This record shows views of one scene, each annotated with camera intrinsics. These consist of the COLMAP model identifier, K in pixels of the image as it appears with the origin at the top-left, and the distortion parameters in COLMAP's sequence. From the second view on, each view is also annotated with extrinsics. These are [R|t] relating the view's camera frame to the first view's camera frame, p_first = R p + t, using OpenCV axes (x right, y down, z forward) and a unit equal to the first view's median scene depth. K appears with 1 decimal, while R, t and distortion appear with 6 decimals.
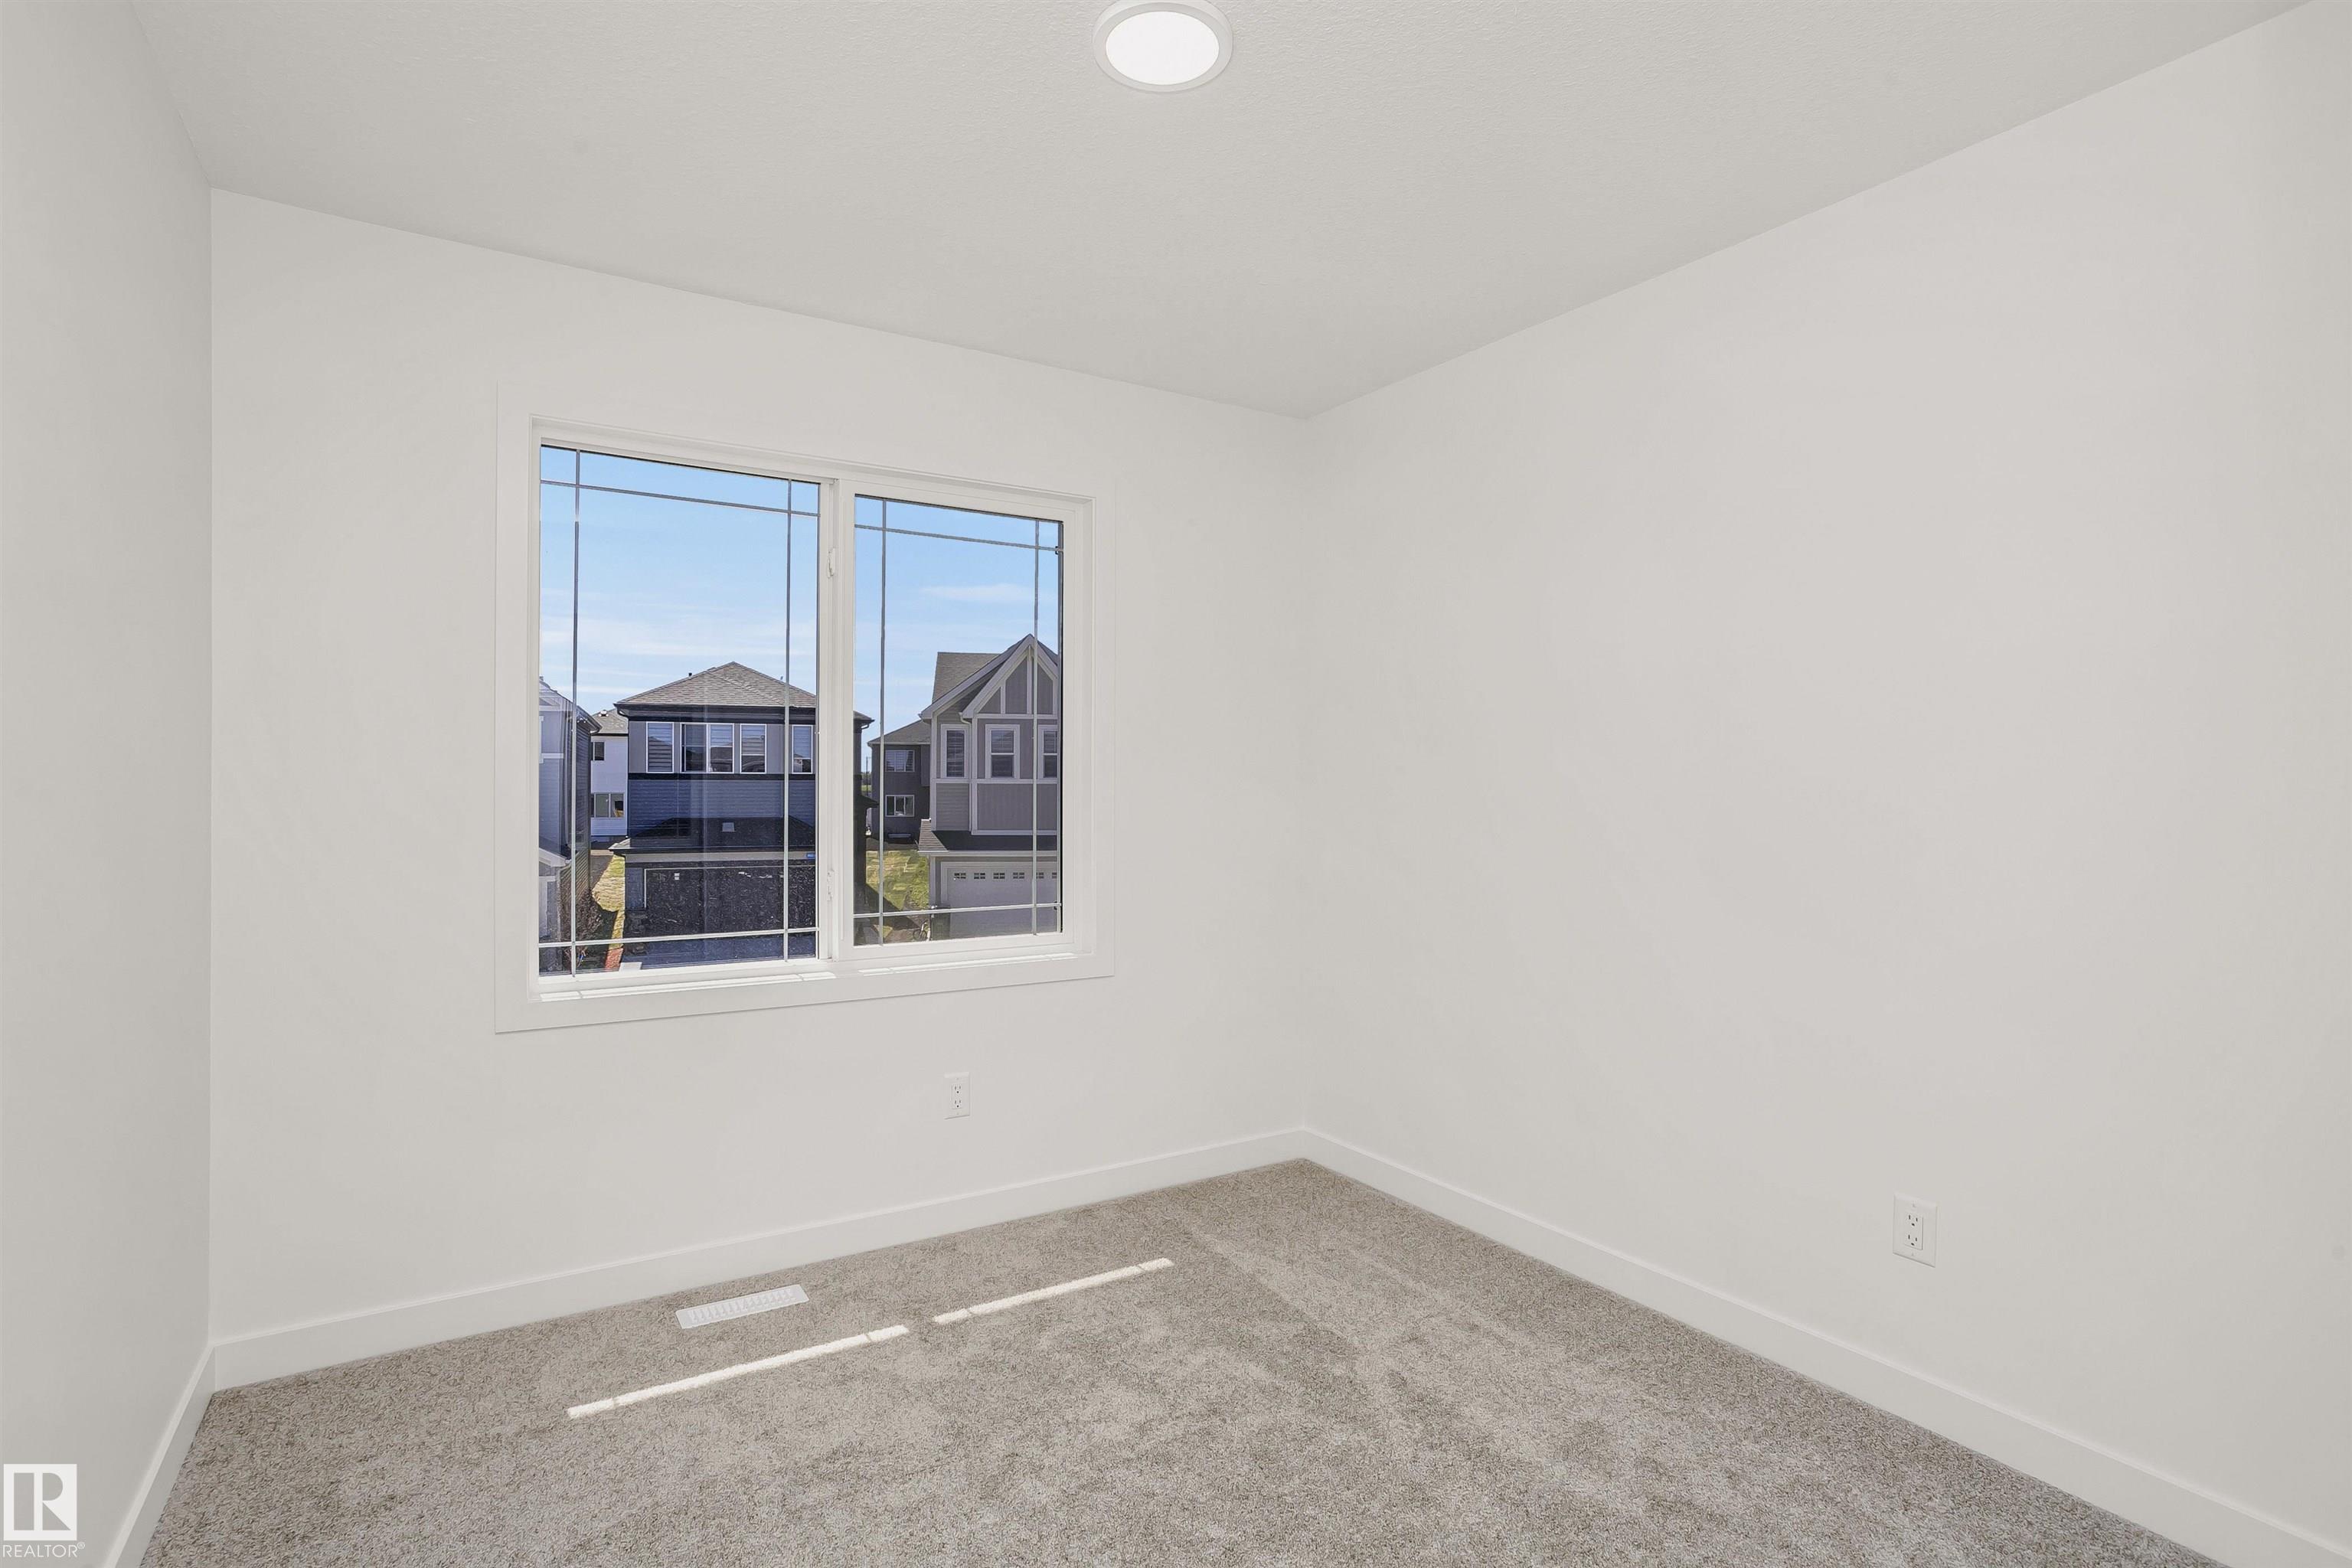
lens RADIAL K [[1144.8, 0, 1176.3], [0, 1144.8, 770.3], [0, 0, 1]] dist [-0.035145, 0.013519]
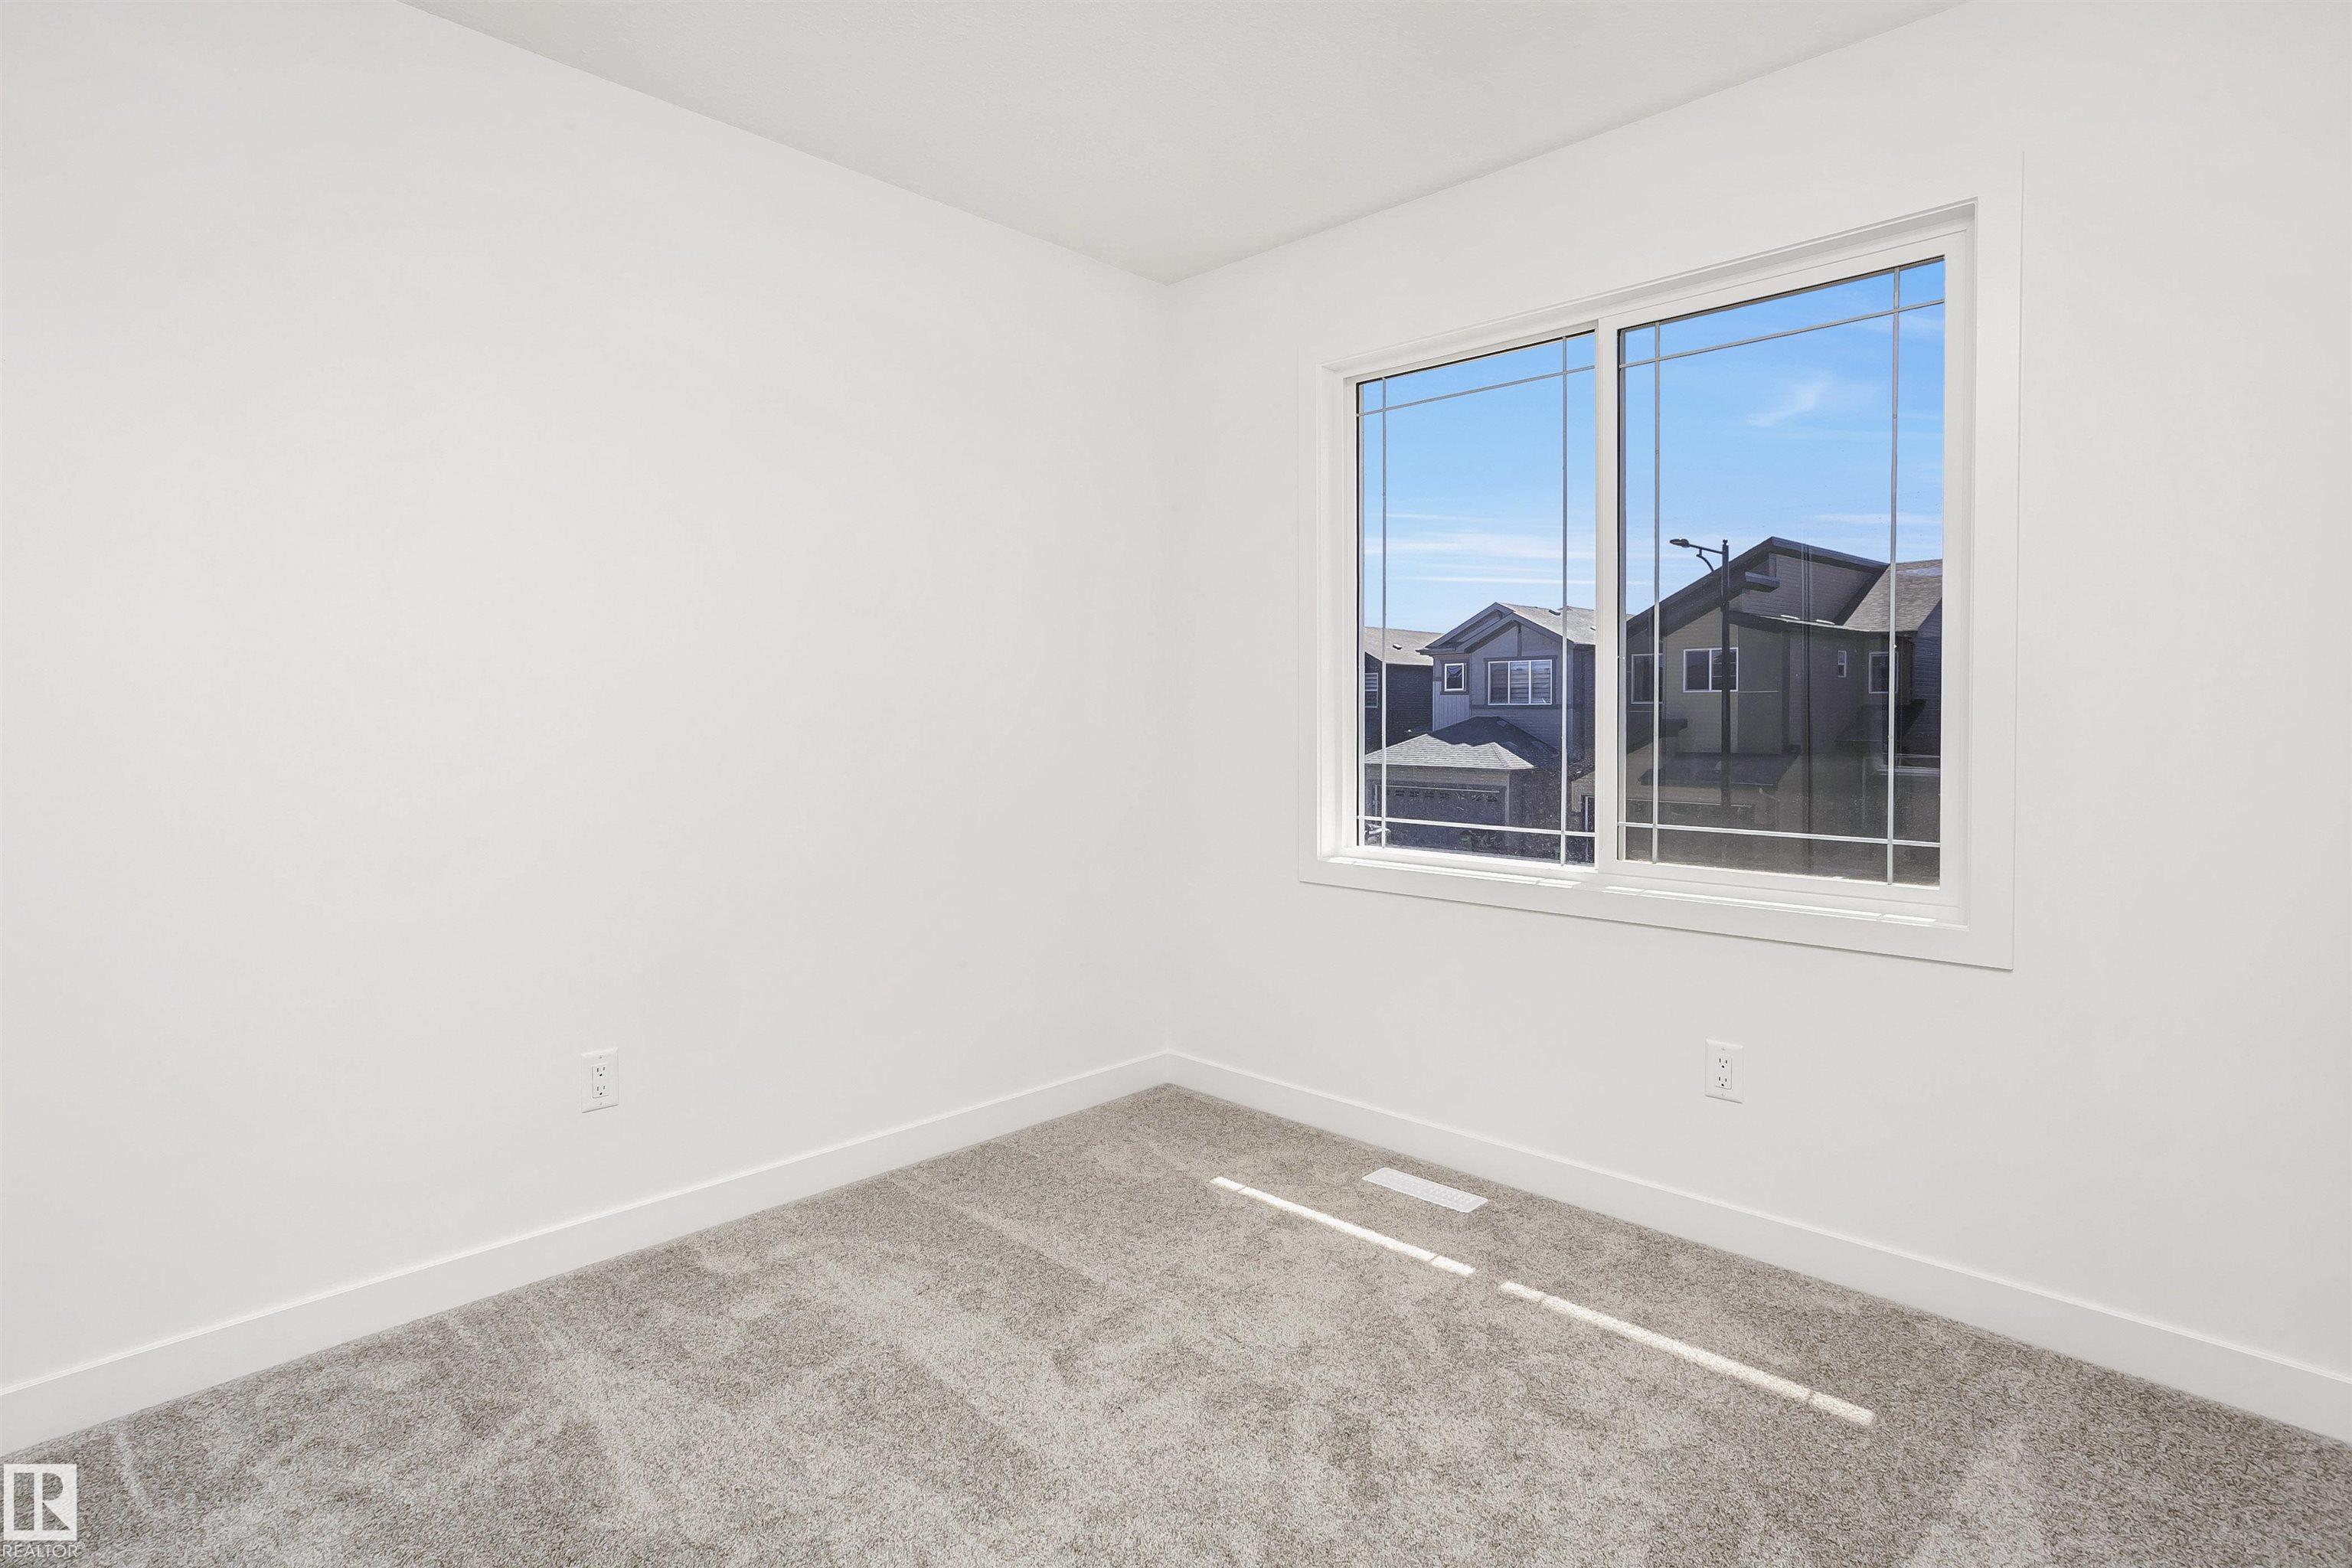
lens RADIAL K [[1202.9, 0, 1132.5], [0, 1202.9, 713.4], [0, 0, 1]] dist [0.010651, 0.000004]
pose [[0.209719, -0.006839, -0.977738, 0.559262], [0.013447, 0.999901, -0.004110, 0.046450], [0.977669, -0.012286, 0.209790, 0.479635]]
